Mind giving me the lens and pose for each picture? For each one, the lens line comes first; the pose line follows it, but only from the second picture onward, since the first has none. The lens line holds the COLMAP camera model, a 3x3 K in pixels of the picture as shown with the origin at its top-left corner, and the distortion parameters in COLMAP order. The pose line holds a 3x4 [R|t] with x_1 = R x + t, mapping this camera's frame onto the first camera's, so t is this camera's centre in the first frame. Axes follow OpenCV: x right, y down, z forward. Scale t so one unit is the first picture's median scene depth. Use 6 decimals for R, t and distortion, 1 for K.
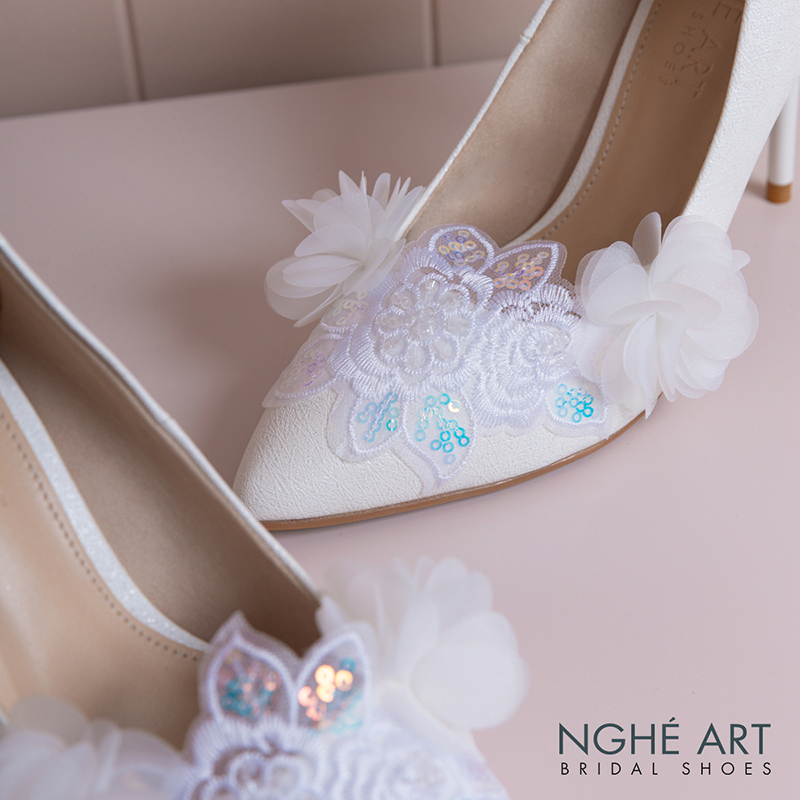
lens RADIAL K [[2096.2, 0, 404.8], [0, 2096.2, 406.6], [0, 0, 1]] dist [-0.004831, 0.000000]
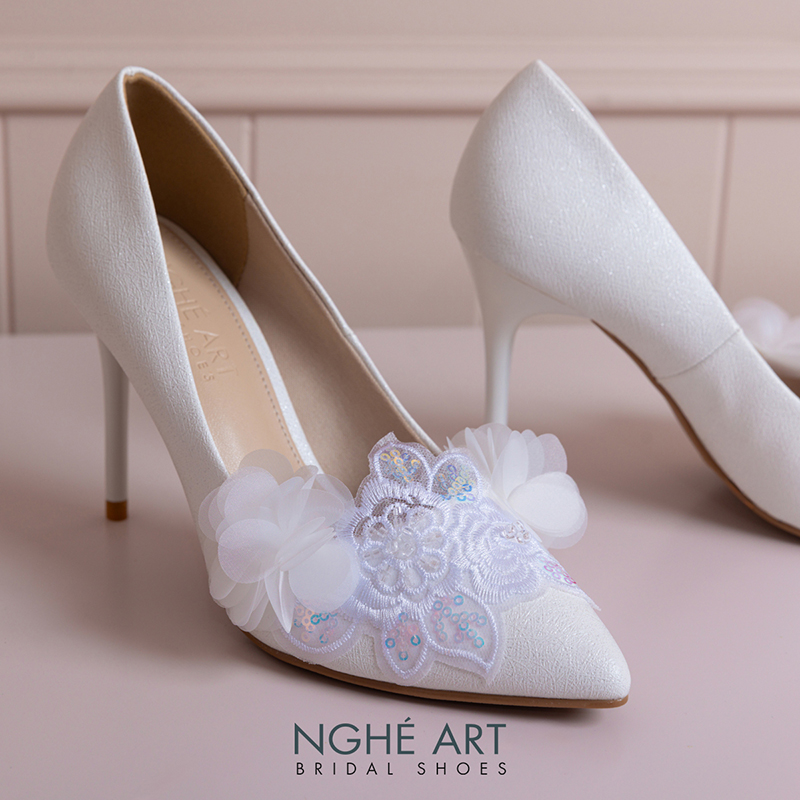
lens RADIAL K [[2096.2, 0, 394.3], [0, 2096.2, 398.6], [0, 0, 1]] dist [-0.004831, 0.000000]
pose [[0.995024, 0.095785, -0.027423, -0.043669], [-0.099478, 0.939764, -0.327028, 0.563930], [-0.005554, 0.328129, 0.944617, -0.392348]]
